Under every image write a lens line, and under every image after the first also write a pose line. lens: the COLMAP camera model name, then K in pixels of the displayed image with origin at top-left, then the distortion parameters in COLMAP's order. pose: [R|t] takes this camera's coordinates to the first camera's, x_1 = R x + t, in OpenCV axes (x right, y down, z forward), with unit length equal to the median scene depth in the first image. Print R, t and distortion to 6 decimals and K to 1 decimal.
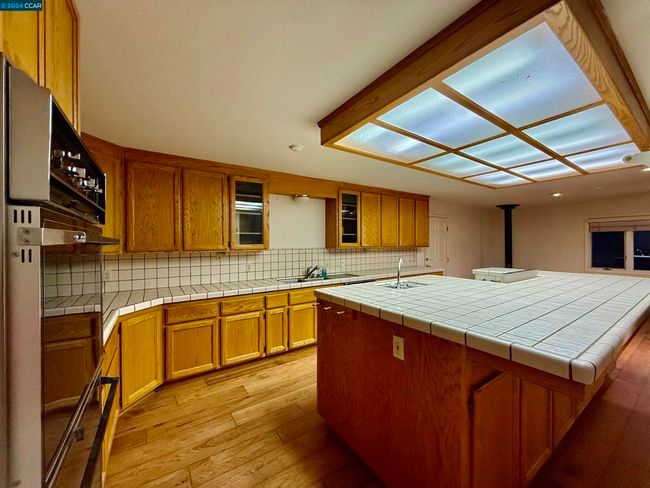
lens RADIAL K [[260.0, 0, 326.9], [0, 260.0, 243.7], [0, 0, 1]] dist [0.002560, -0.000090]
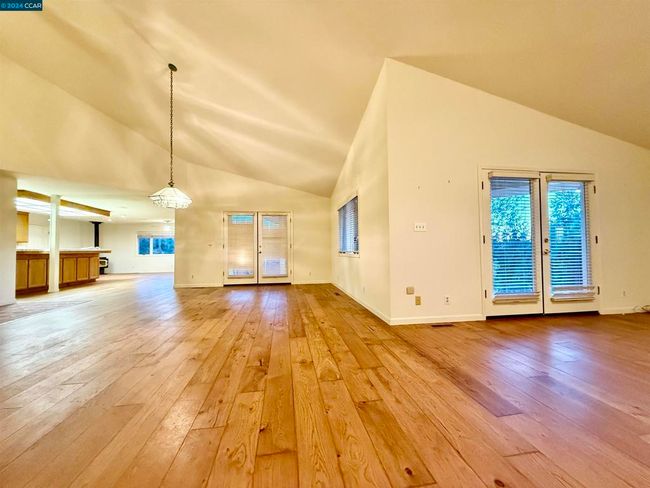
lens RADIAL K [[260.0, 0, 326.4], [0, 260.0, 244.2], [0, 0, 1]] dist [0.002560, -0.000090]
pose [[0.423282, 0.020397, 0.905769, -0.256995], [0.010350, 0.999572, -0.027345, 0.071101], [-0.905939, 0.020949, 0.422890, -1.185760]]
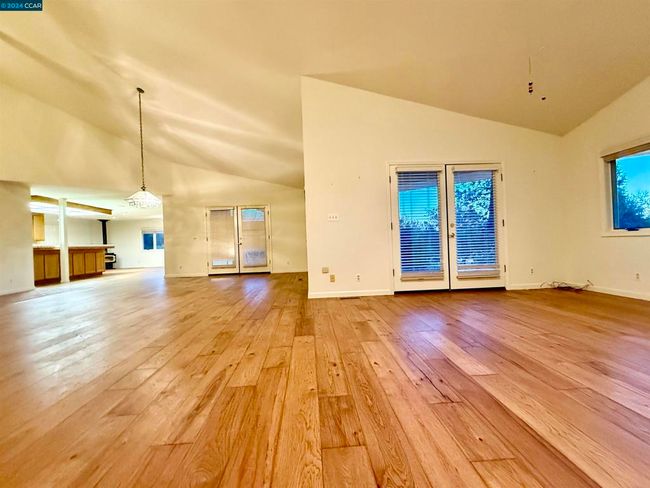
lens RADIAL K [[288.7, 0, 325.2], [0, 288.7, 244.5], [0, 0, 1]] dist [0.001130, 0.000144]
pose [[0.504043, -0.020348, 0.863439, -0.477533], [0.035937, 0.999351, 0.002572, 0.130847], [-0.862931, 0.029733, 0.504447, -2.254595]]
